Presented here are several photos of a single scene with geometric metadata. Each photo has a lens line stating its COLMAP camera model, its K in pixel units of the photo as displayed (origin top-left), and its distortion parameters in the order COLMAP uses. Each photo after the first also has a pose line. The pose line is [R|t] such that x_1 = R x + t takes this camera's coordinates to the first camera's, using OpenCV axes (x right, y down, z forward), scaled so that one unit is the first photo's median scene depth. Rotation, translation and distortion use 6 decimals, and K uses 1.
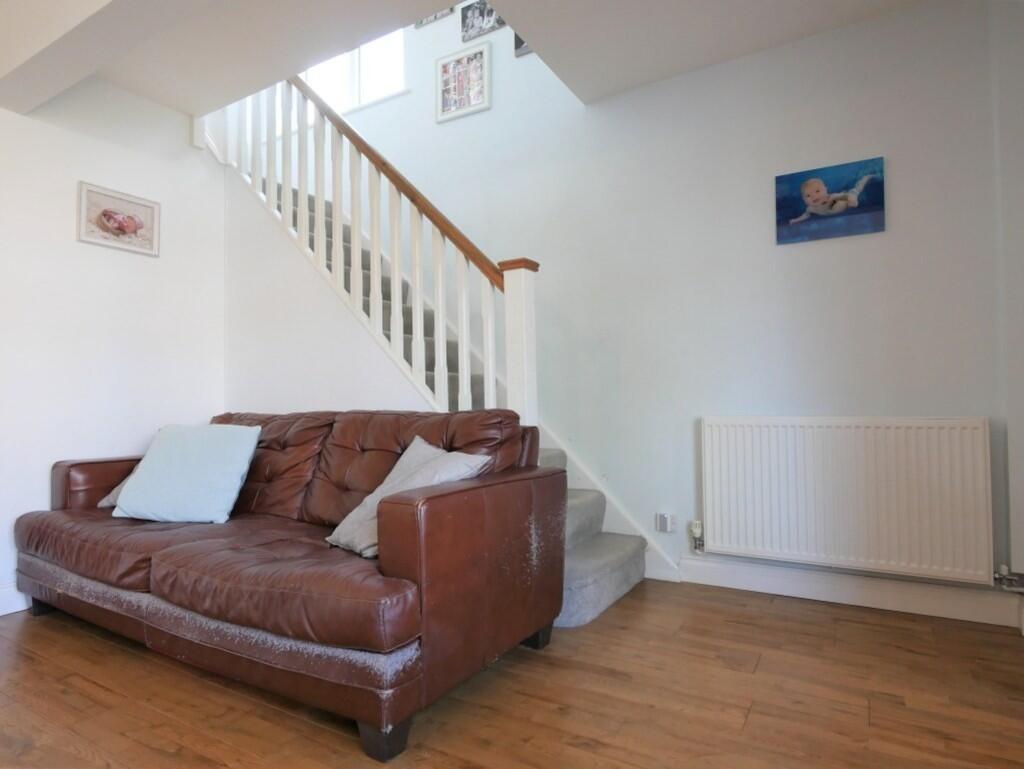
lens RADIAL K [[584.1, 0, 512.0], [0, 584.1, 384.5], [0, 0, 1]] dist [0.001769, 0.000424]
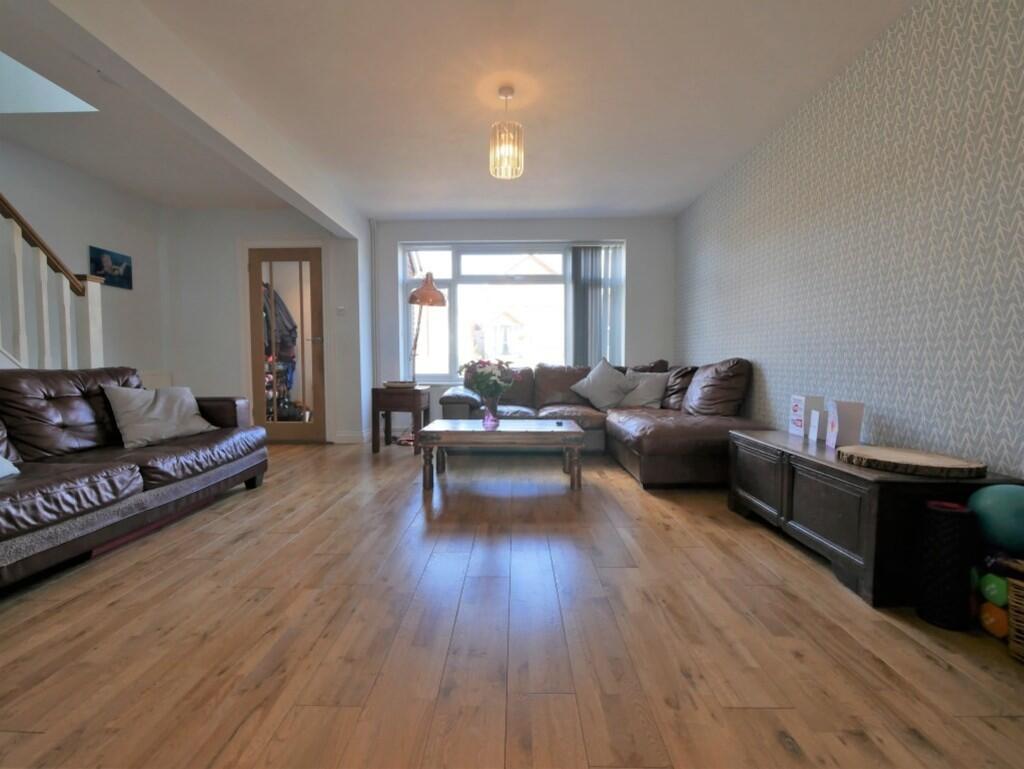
lens RADIAL K [[438.0, 0, 512.0], [0, 438.0, 384.5], [0, 0, 1]] dist [-0.007737, 0.000517]
pose [[-0.500014, -0.031924, 0.865428, -1.531546], [-0.013943, 0.999488, 0.028814, 0.030582], [-0.865905, 0.002341, -0.500203, 0.563256]]
